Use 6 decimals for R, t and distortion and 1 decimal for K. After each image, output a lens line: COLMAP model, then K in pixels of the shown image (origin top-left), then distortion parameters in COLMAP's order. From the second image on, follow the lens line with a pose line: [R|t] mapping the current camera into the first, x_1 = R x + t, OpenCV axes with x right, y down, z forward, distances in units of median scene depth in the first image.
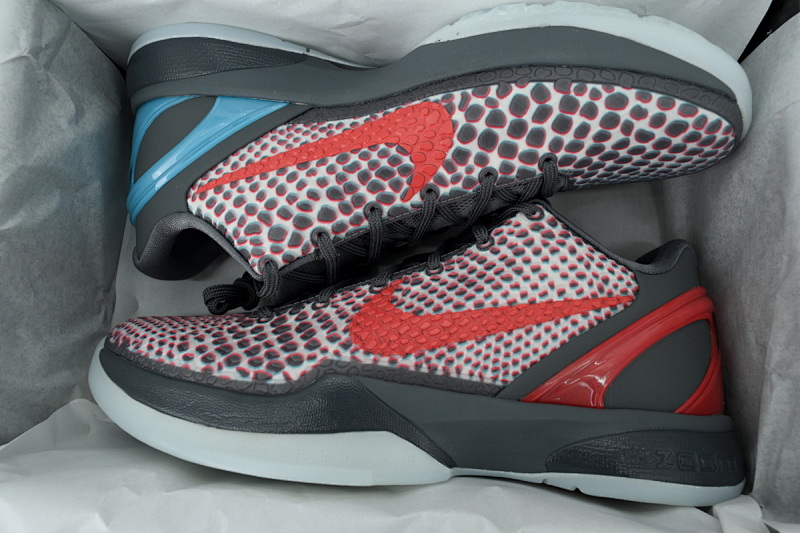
lens RADIAL K [[516.6, 0, 400.0], [0, 516.6, 266.5], [0, 0, 1]] dist [-0.003201, -0.000299]
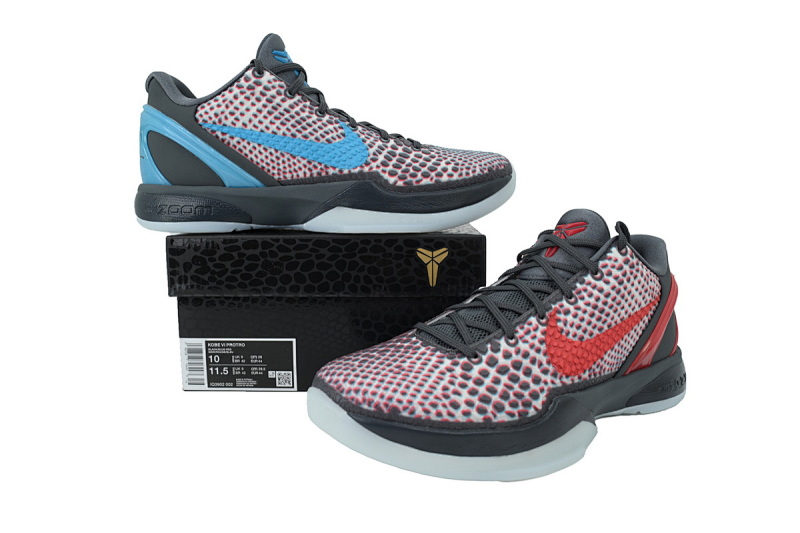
lens RADIAL K [[602.8, 0, 400.0], [0, 602.8, 266.5], [0, 0, 1]] dist [-0.000078, 0.000071]
pose [[0.824477, -0.171980, 0.539130, -1.284558], [-0.055940, 0.923267, 0.380065, -0.727465], [-0.563125, -0.343514, 0.751591, 0.064950]]
